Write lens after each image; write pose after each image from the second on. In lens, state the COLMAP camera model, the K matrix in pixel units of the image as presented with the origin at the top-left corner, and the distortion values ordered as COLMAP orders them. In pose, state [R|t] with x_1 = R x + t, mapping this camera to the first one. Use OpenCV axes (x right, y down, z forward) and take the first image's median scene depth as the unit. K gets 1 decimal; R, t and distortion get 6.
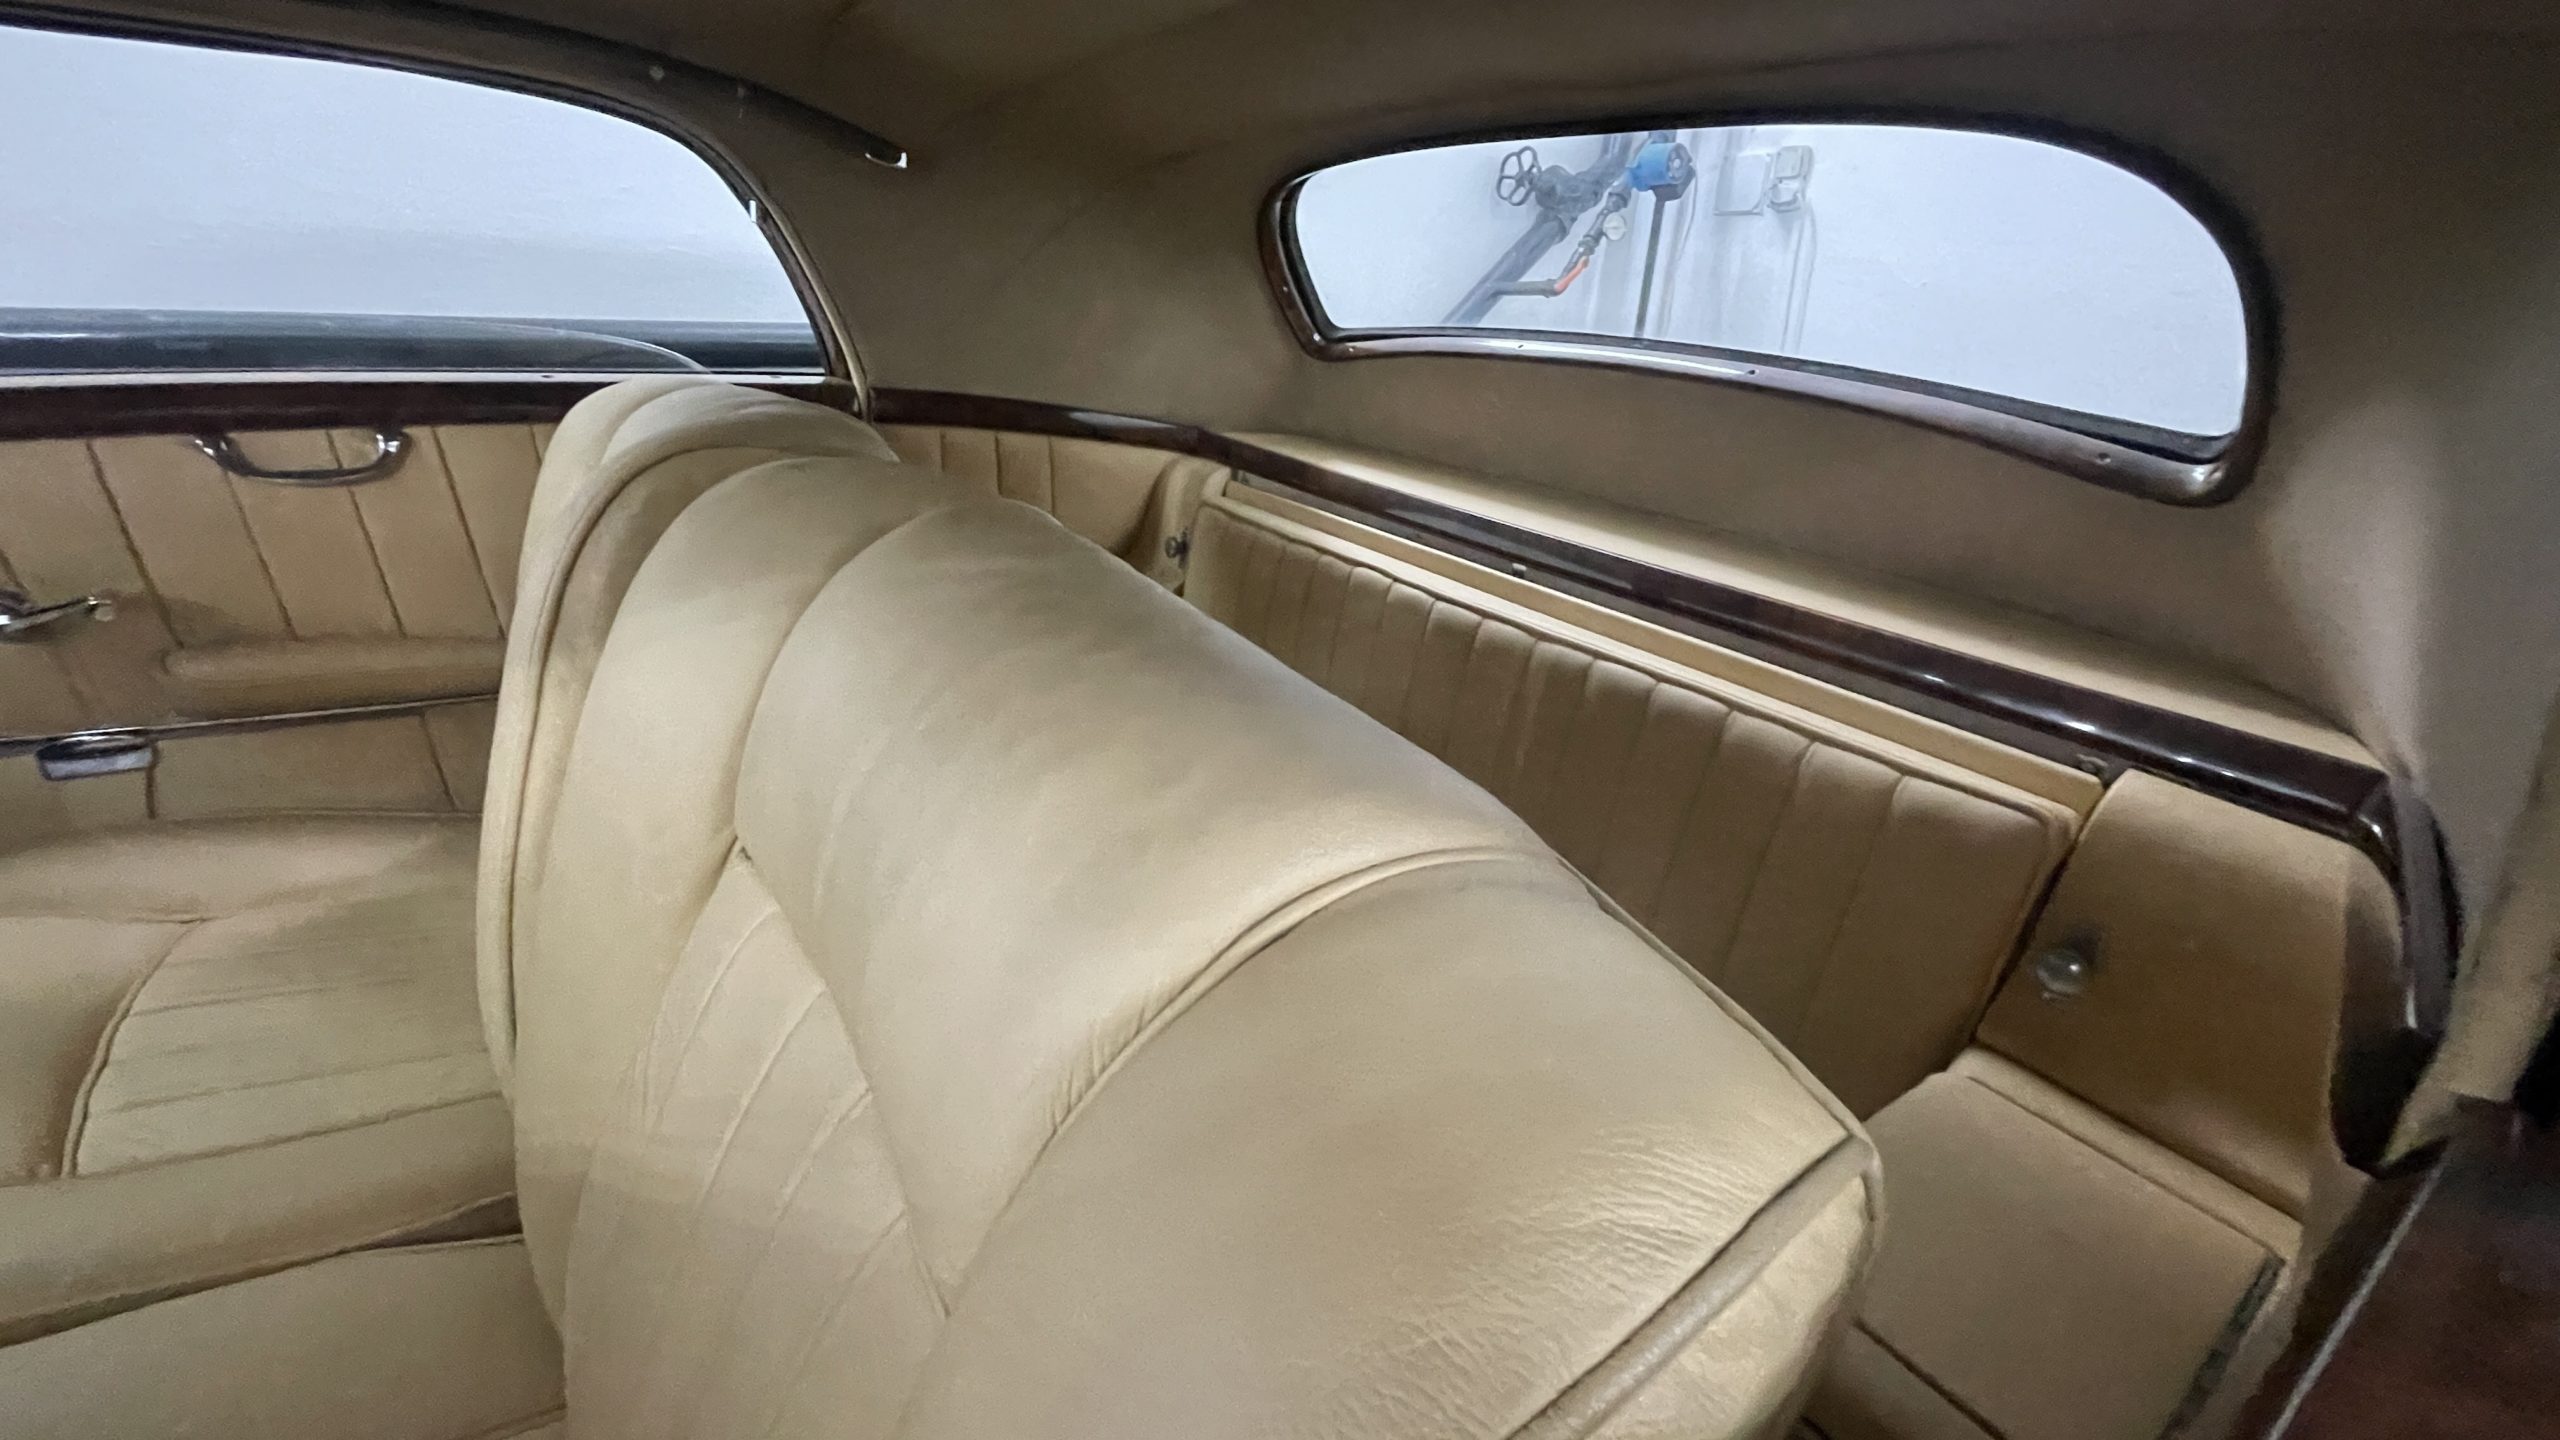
lens RADIAL K [[1034.7, 0, 1280.0], [0, 1034.7, 713.8], [0, 0, 1]] dist [-0.002405, 0.001374]
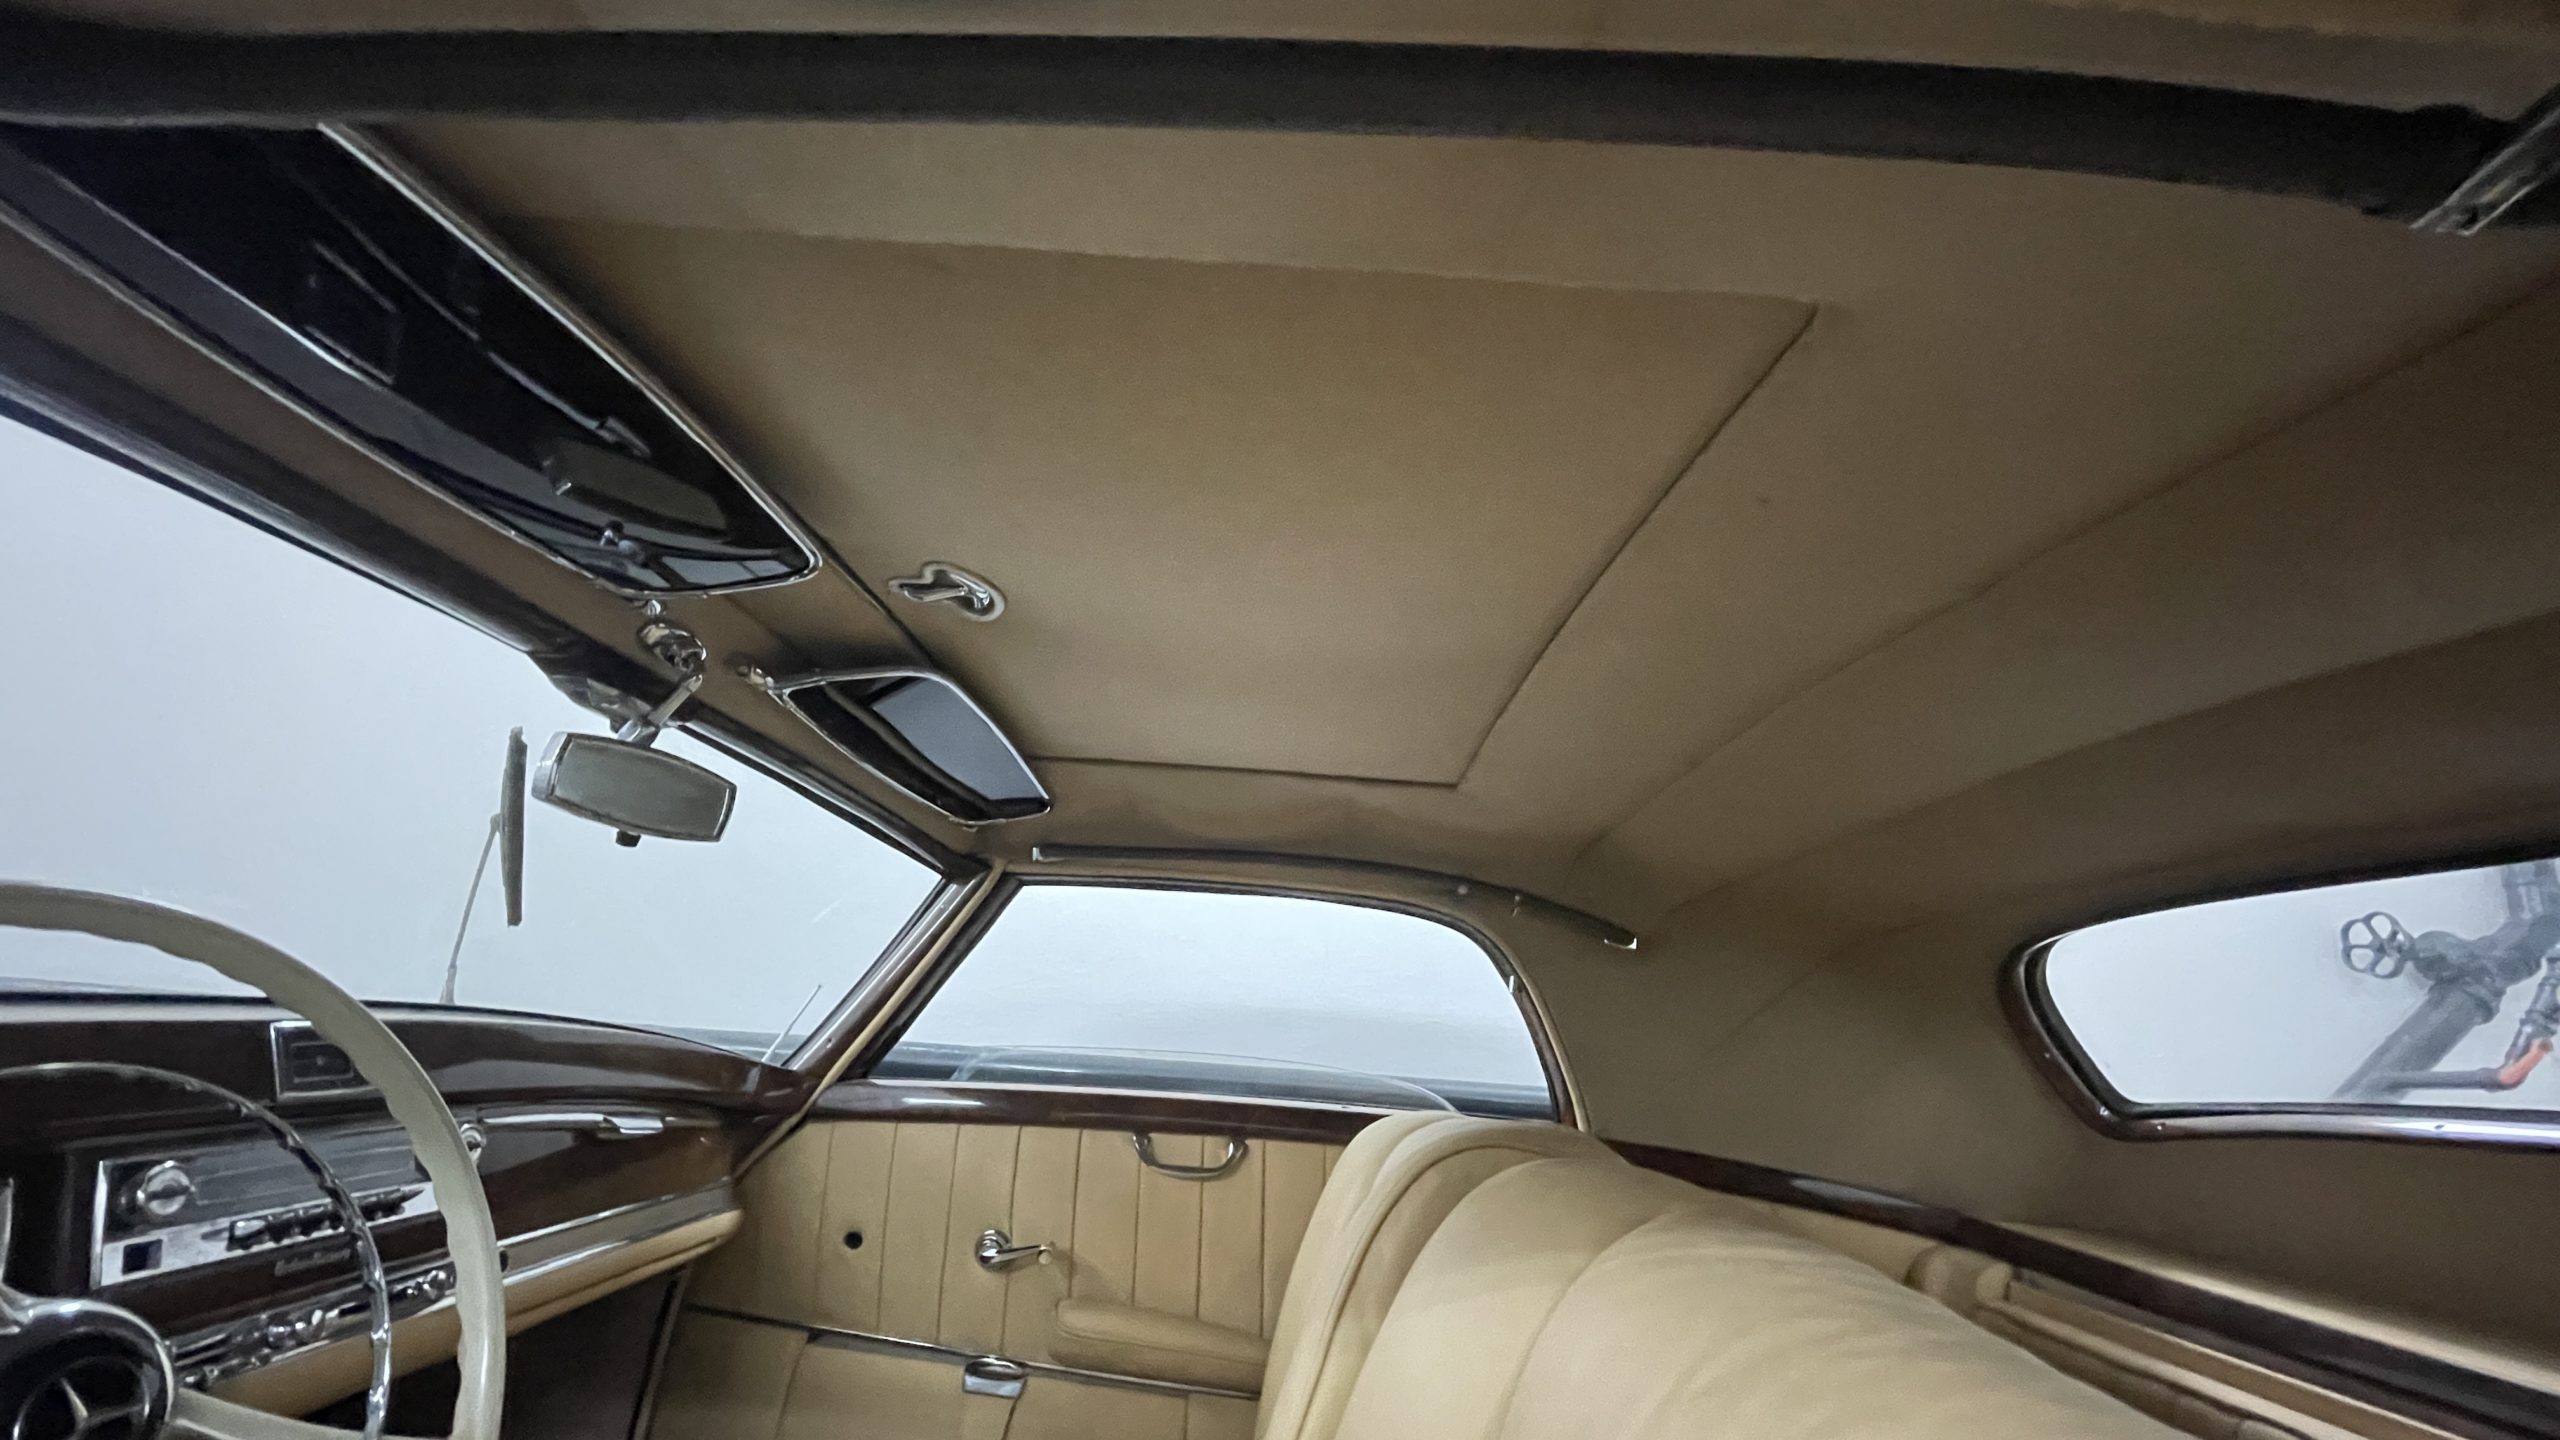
lens RADIAL K [[1034.7, 0, 1277.4], [0, 1034.7, 709.9], [0, 0, 1]] dist [-0.002405, 0.001374]
pose [[0.820856, -0.164813, -0.546838, -0.004797], [-0.242490, 0.766304, -0.594959, 0.075932], [0.517102, 0.620979, 0.589060, -0.092181]]
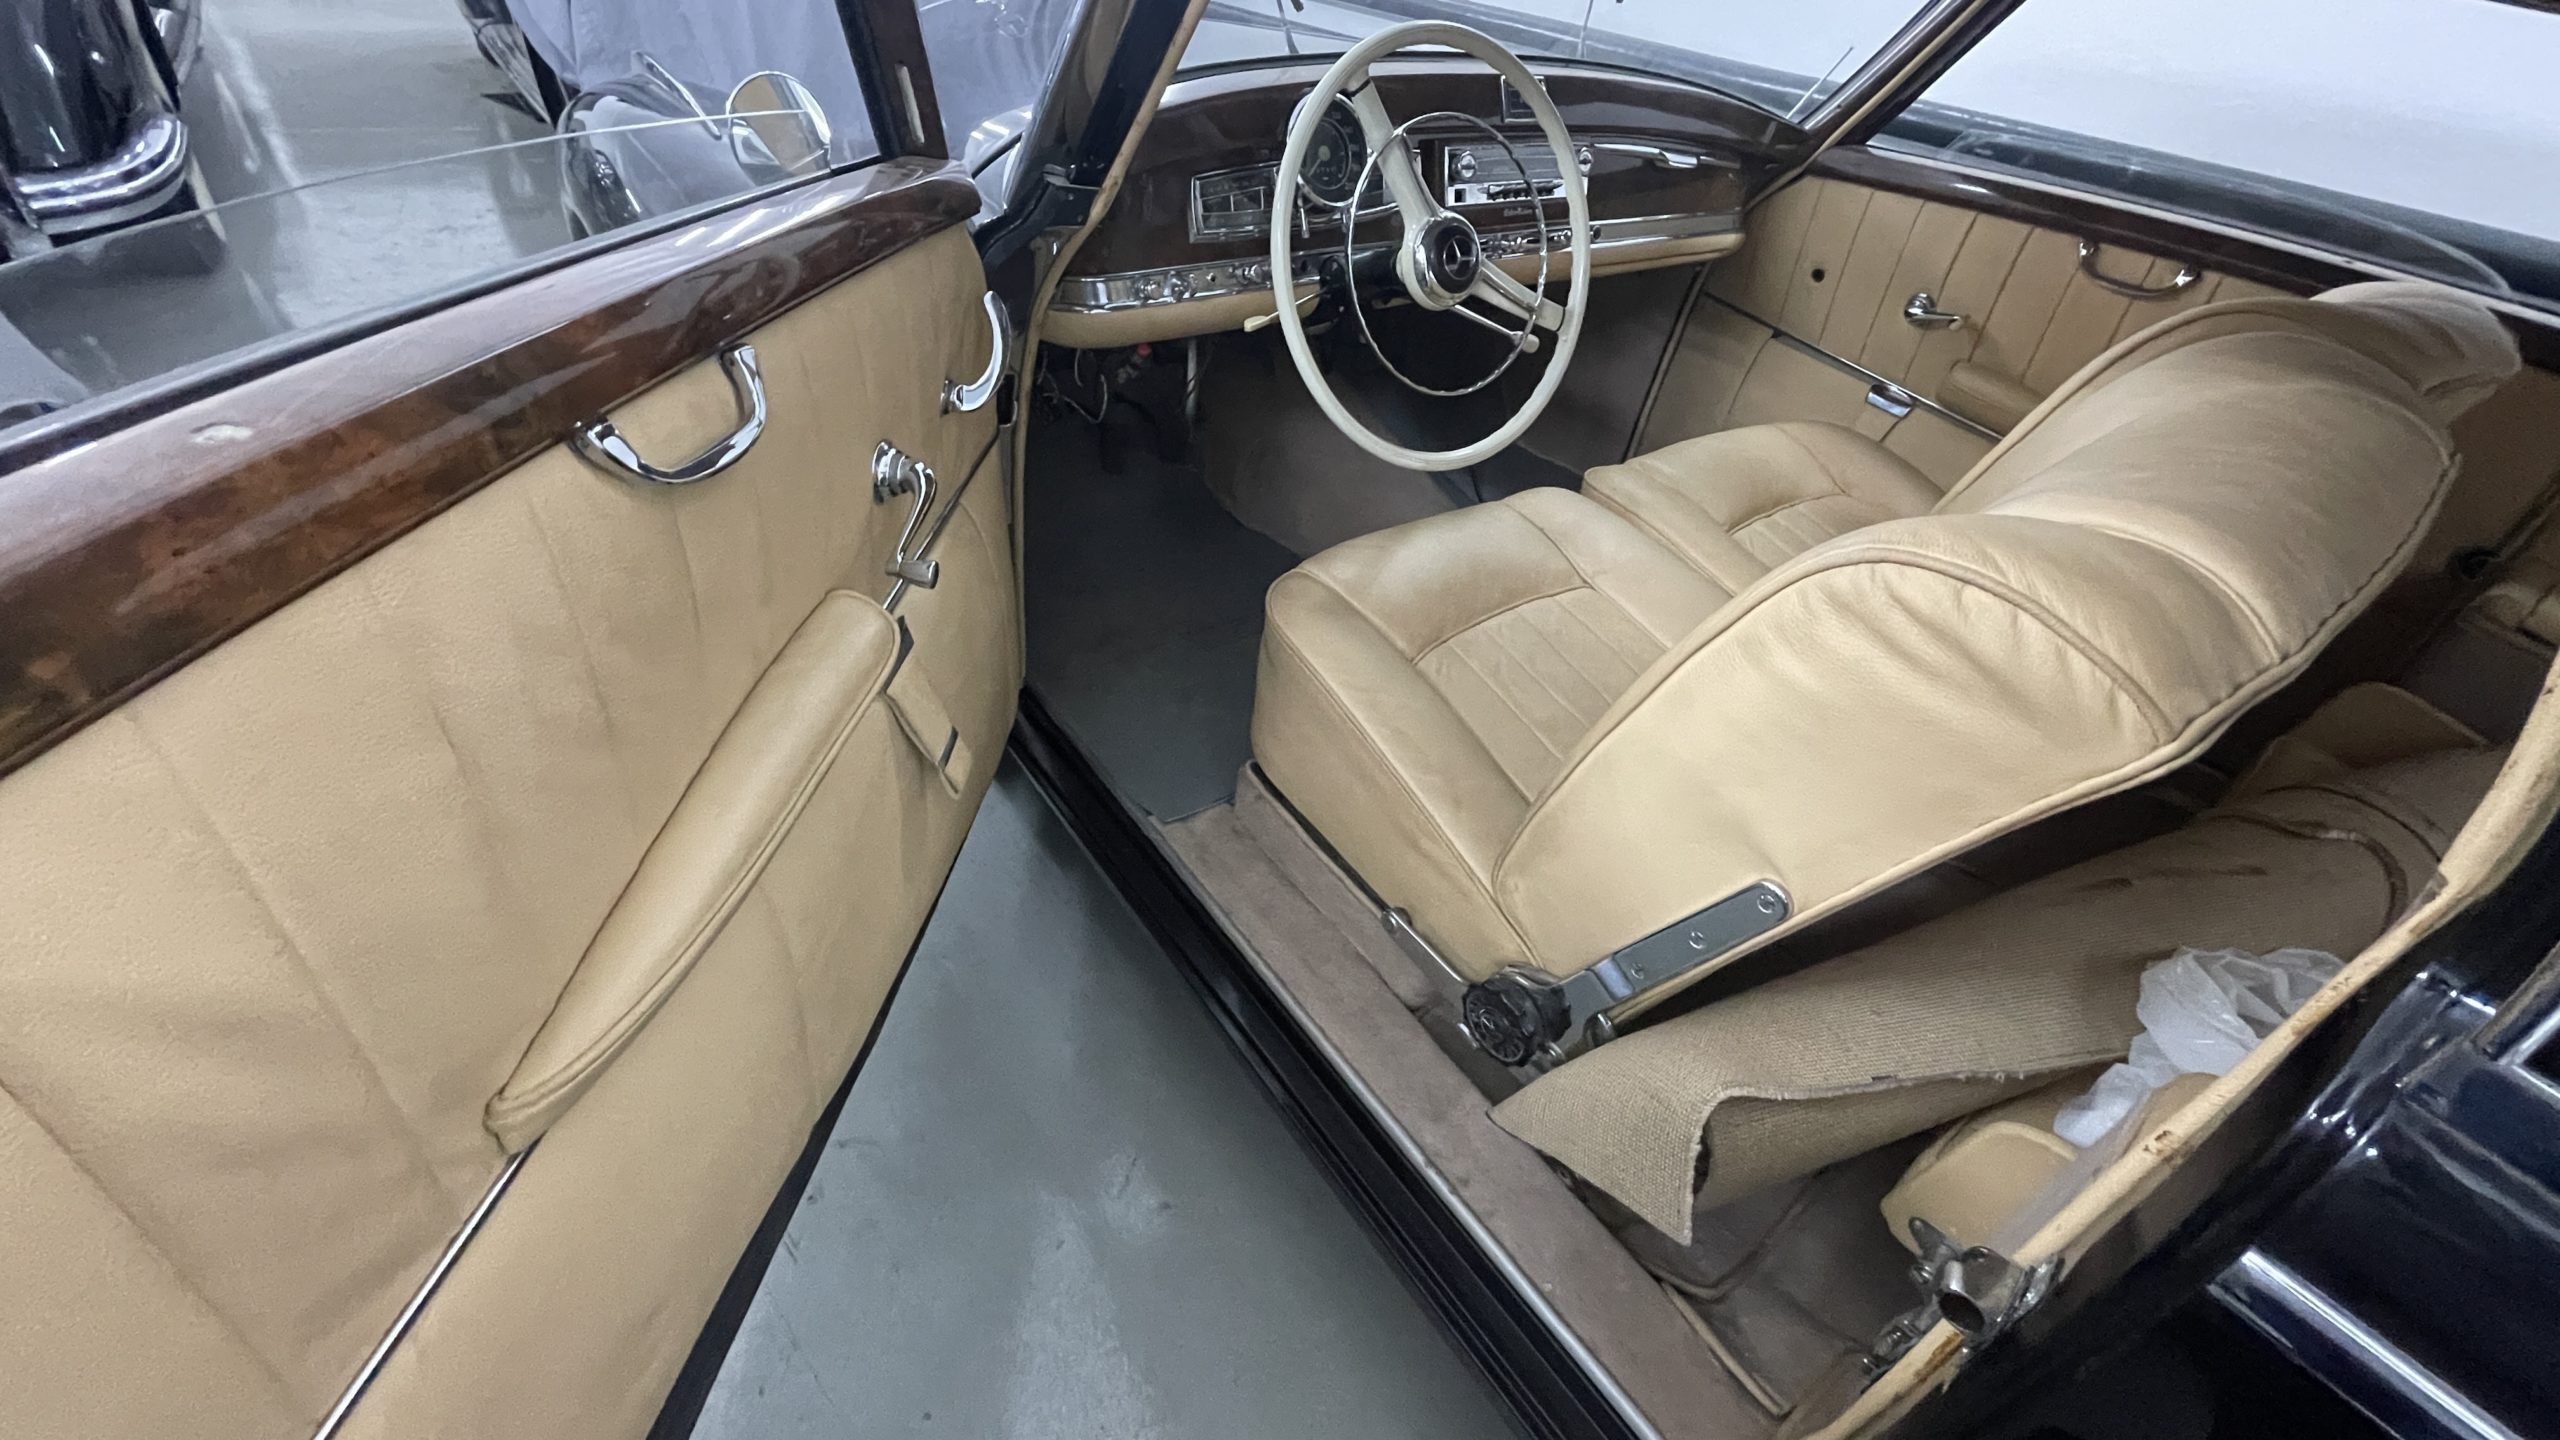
lens RADIAL K [[1034.7, 0, 1279.6], [0, 1034.7, 709.5], [0, 0, 1]] dist [-0.002405, 0.001374]
pose [[0.057968, 0.586472, -0.807893, 0.484827], [-0.489666, 0.721924, 0.488930, 0.063741], [0.869981, 0.367255, 0.329024, -0.266311]]
